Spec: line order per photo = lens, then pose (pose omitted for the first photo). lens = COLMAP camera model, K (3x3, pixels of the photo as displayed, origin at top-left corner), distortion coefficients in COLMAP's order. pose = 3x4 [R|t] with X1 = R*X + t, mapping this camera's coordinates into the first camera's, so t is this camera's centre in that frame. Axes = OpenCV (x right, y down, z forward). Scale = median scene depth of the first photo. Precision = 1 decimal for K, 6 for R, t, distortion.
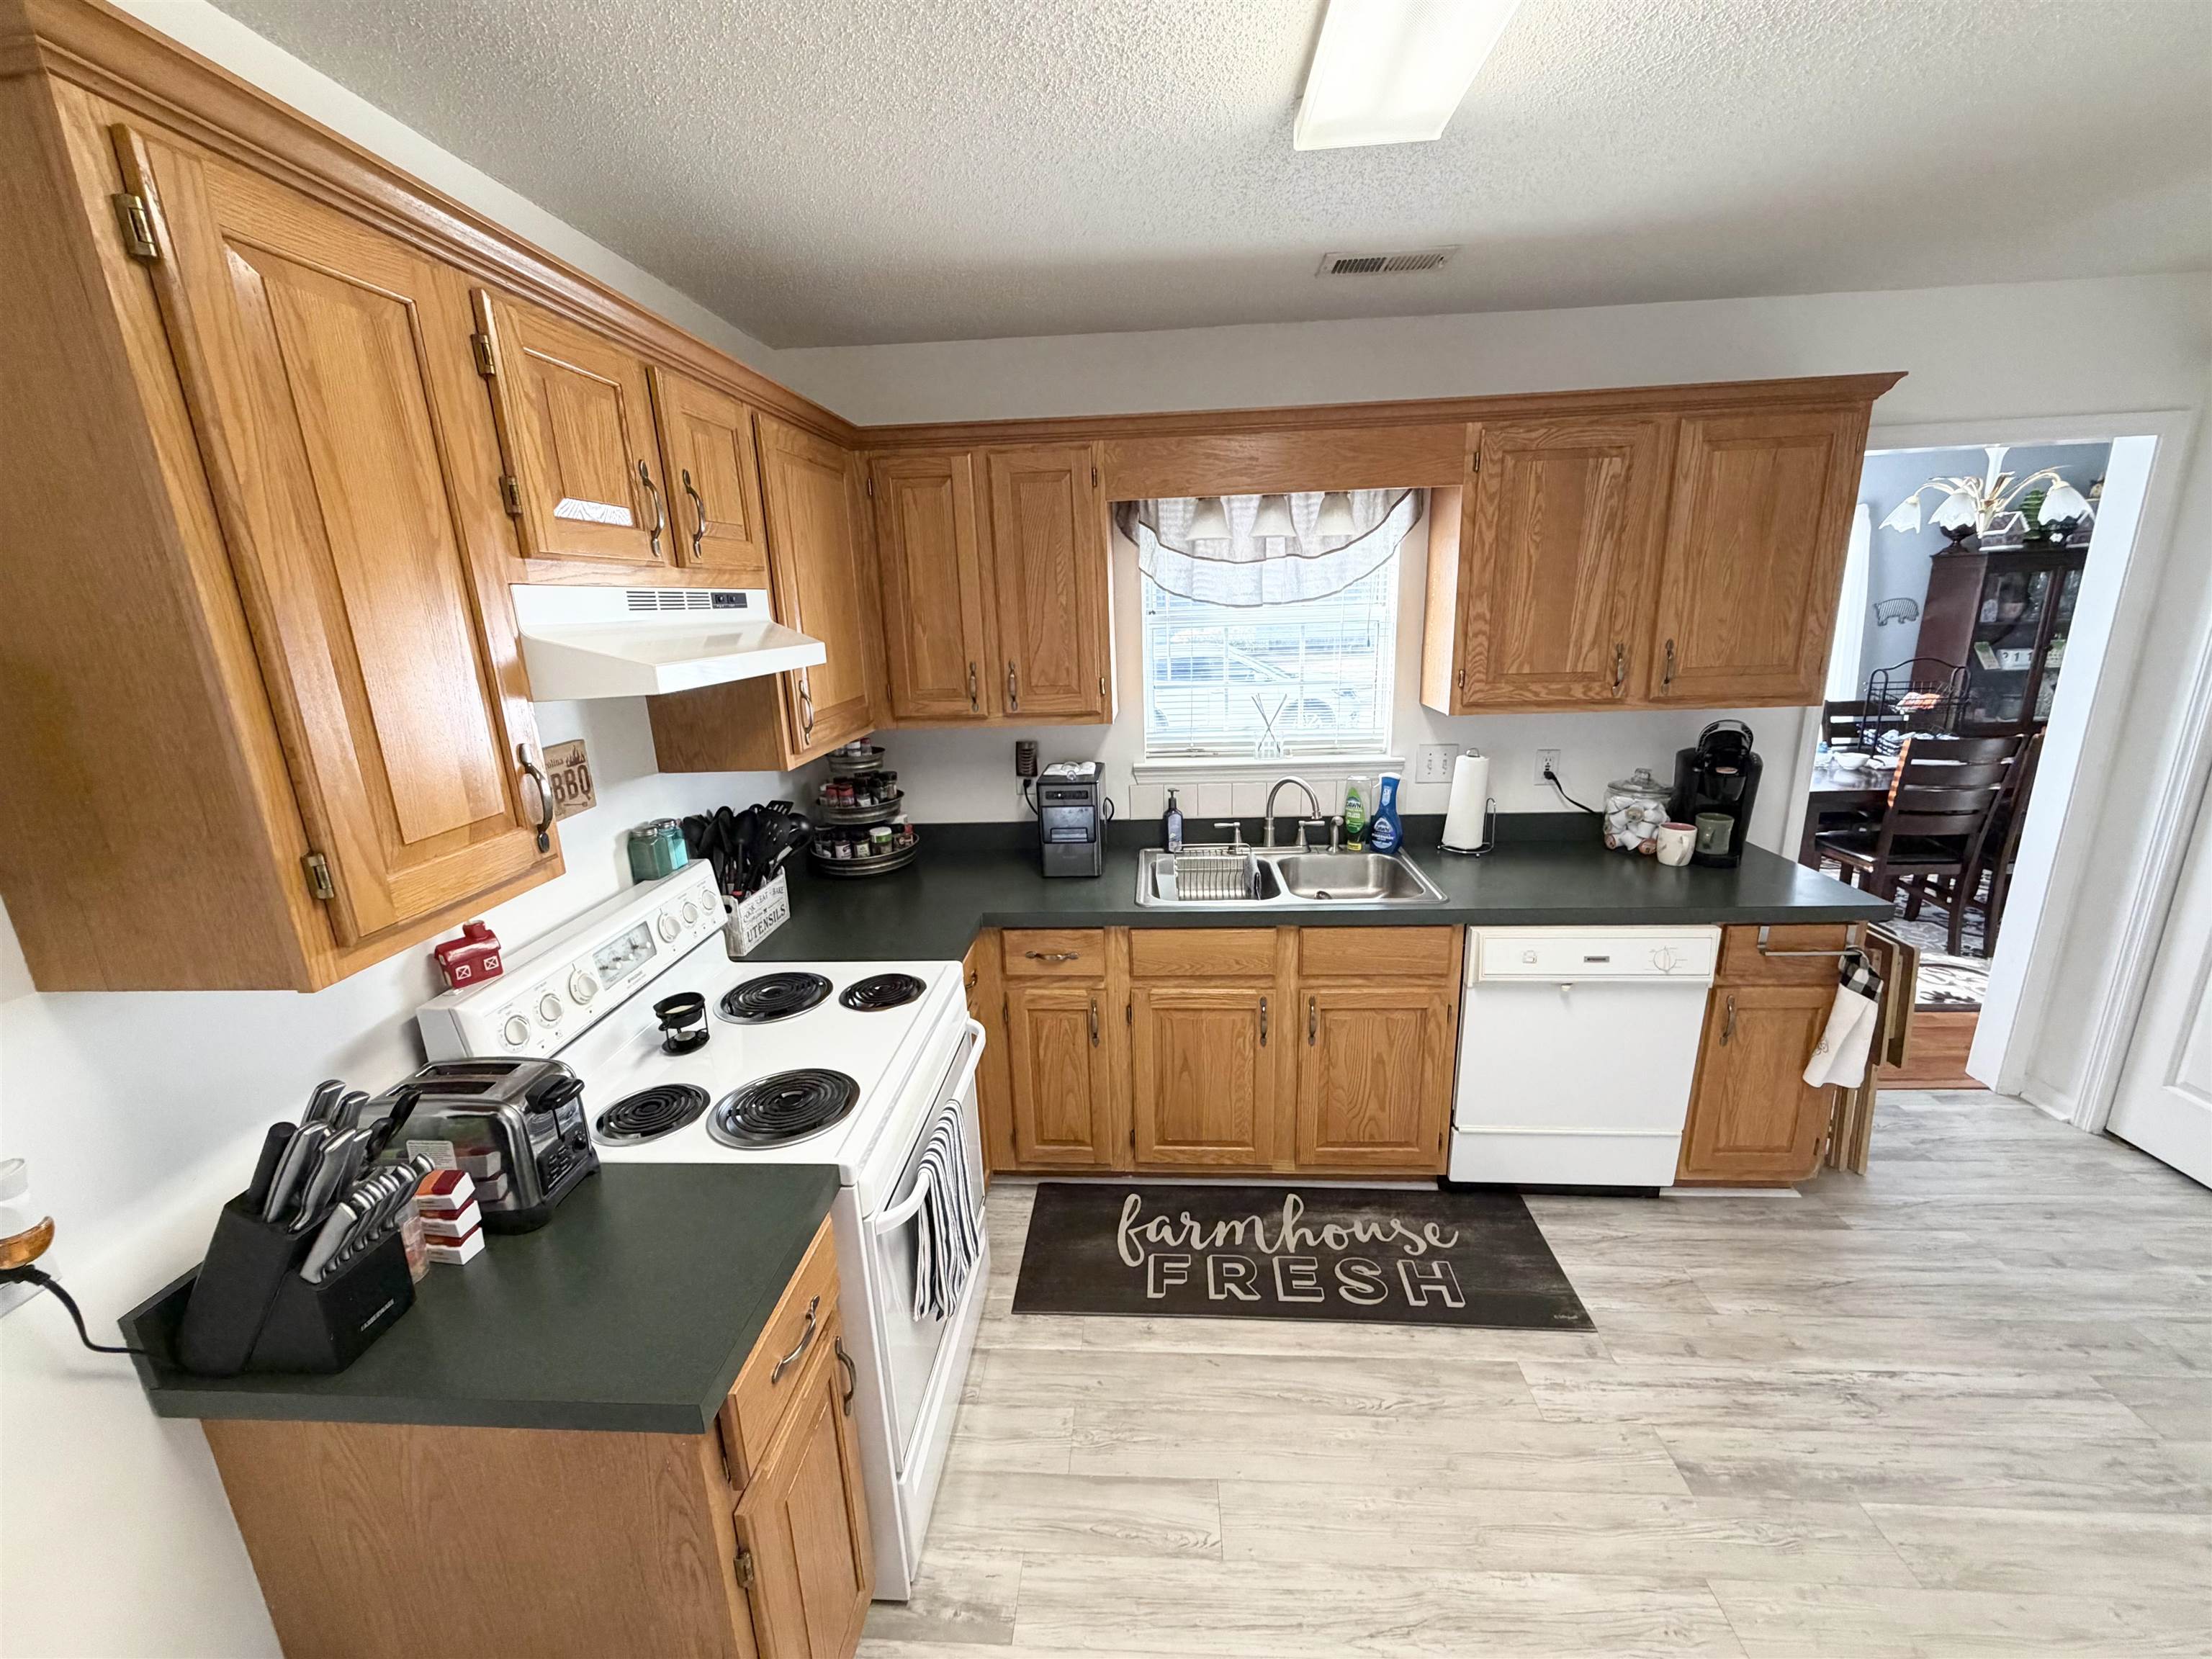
lens RADIAL K [[881.6, 0, 1106.0], [0, 881.6, 829.5], [0, 0, 1]] dist [0.001943, 0.000150]
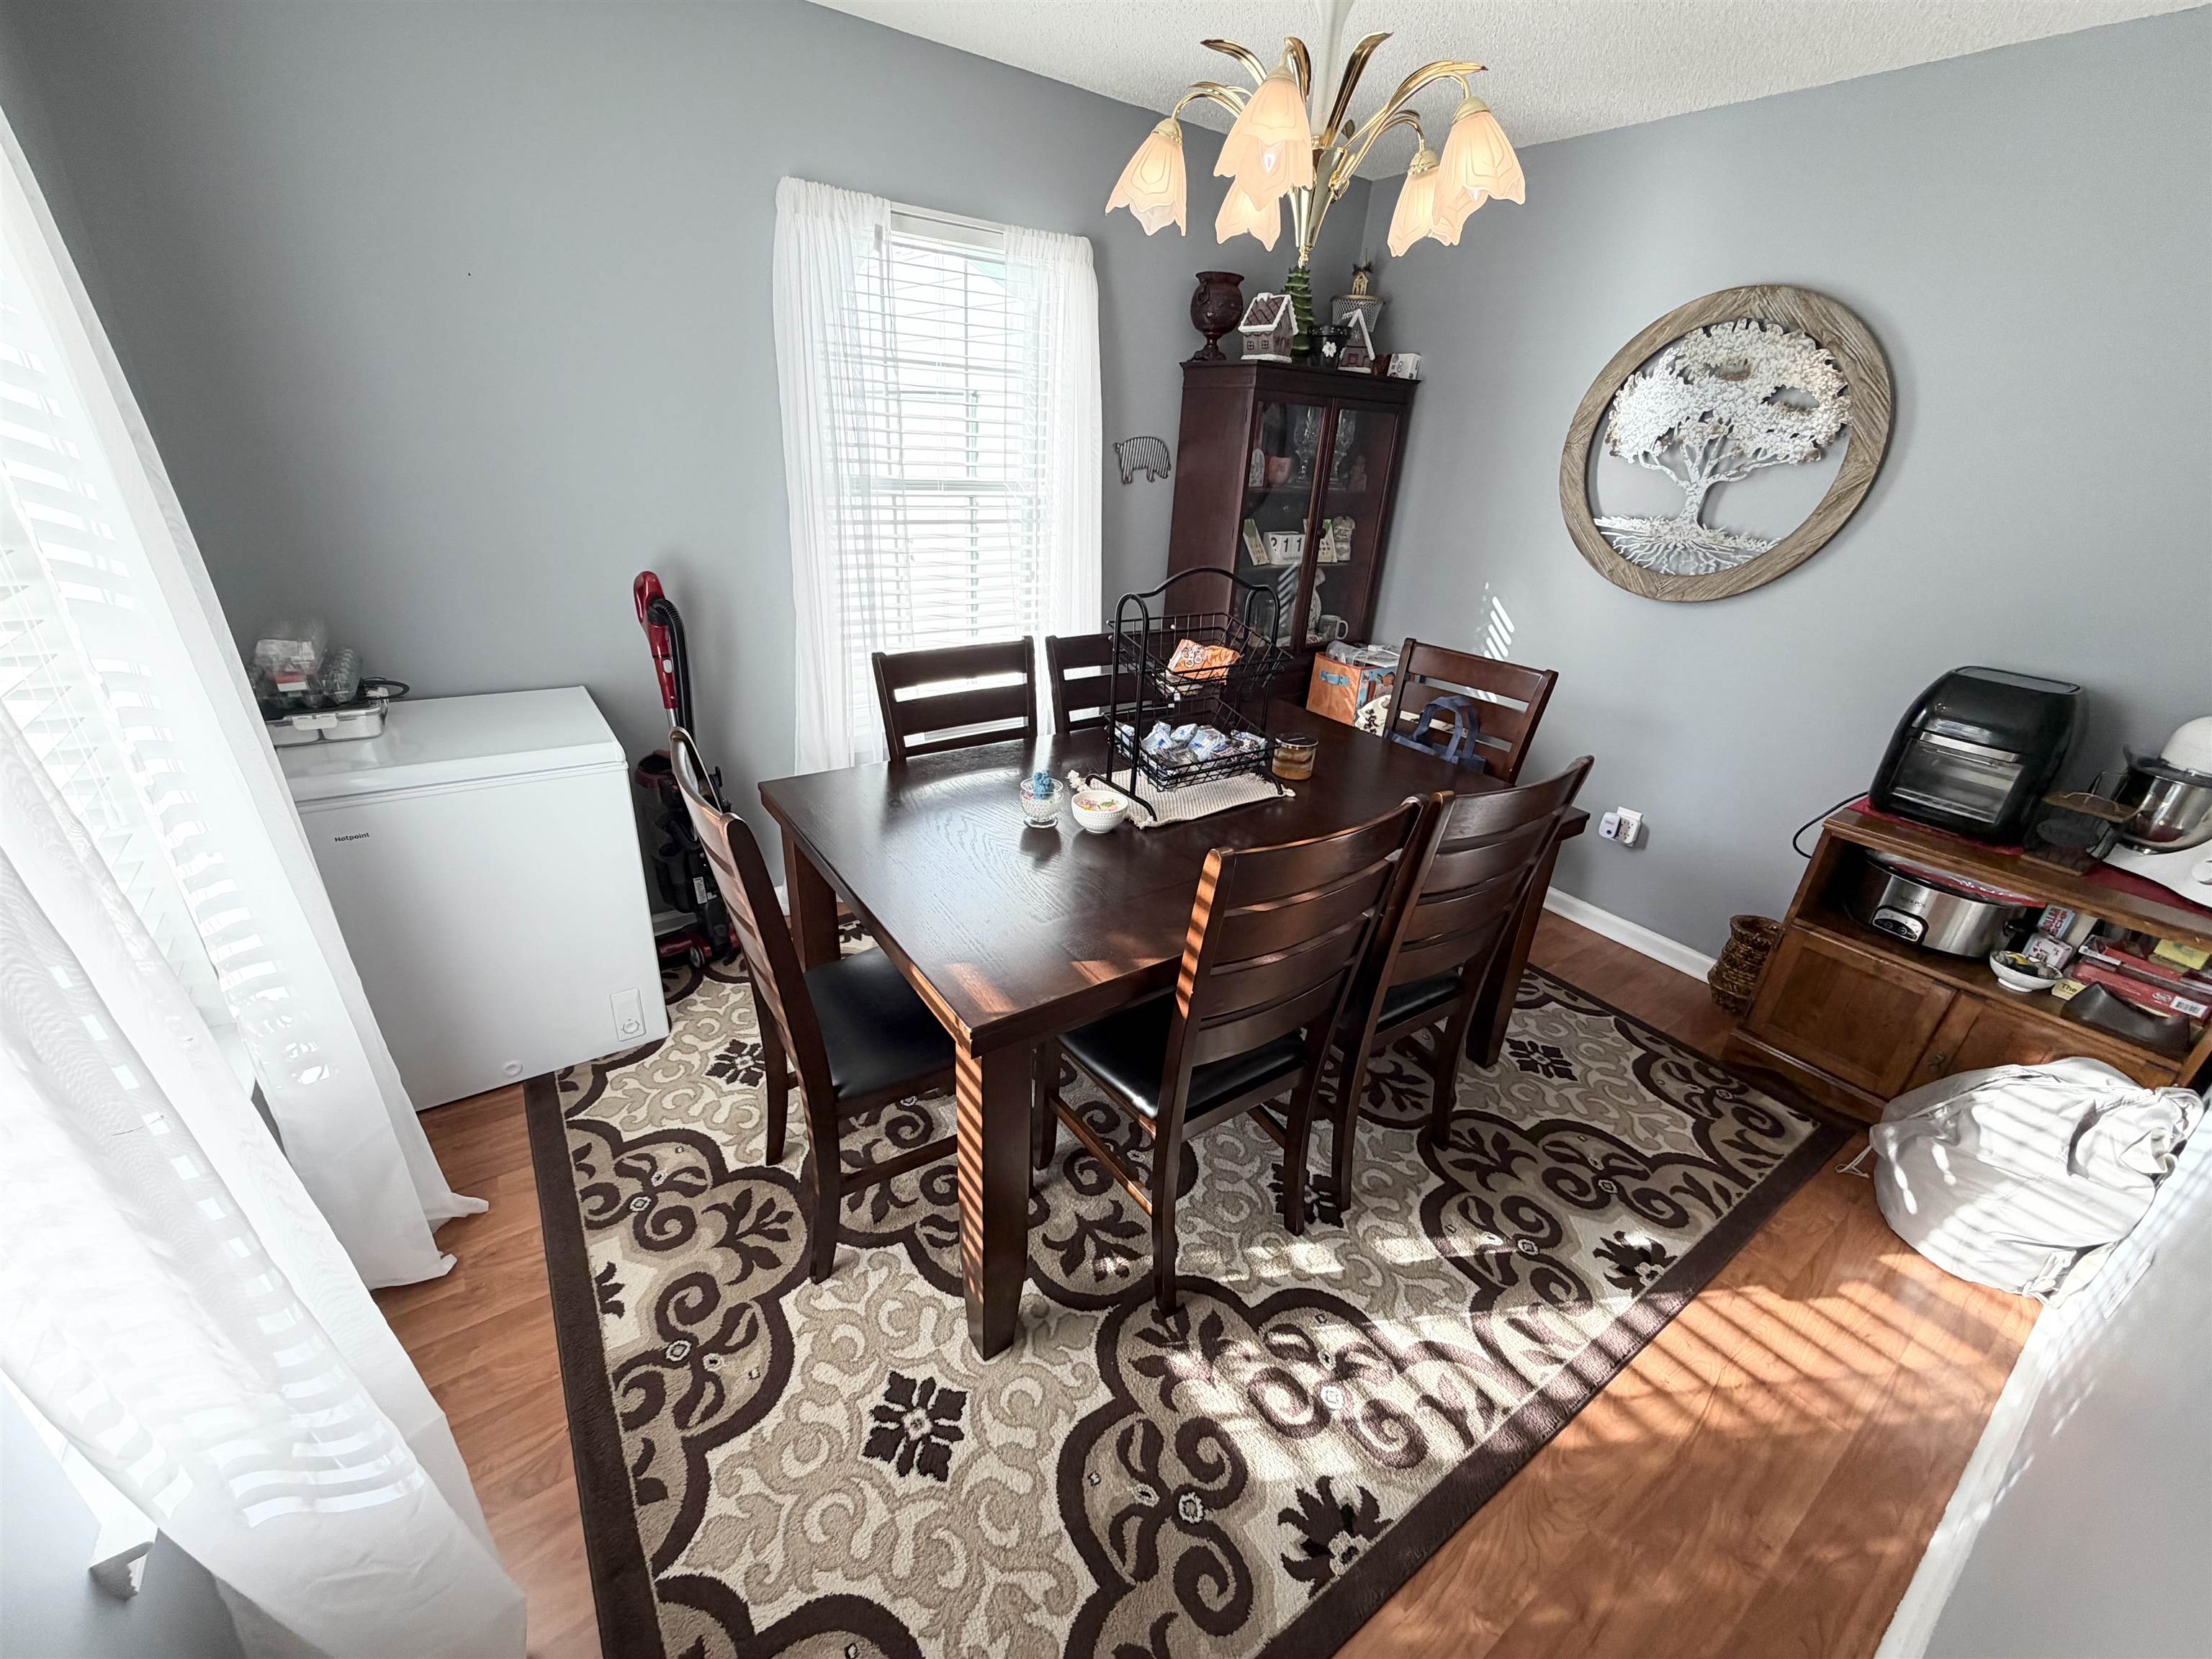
lens RADIAL K [[881.7, 0, 1106.0], [0, 881.7, 829.5], [0, 0, 1]] dist [-0.000776, -0.000035]
pose [[0.772402, -0.186842, 0.607029, 0.508060], [0.079918, 0.976746, 0.198950, -0.134468], [-0.630085, -0.105157, 0.769373, 0.578322]]
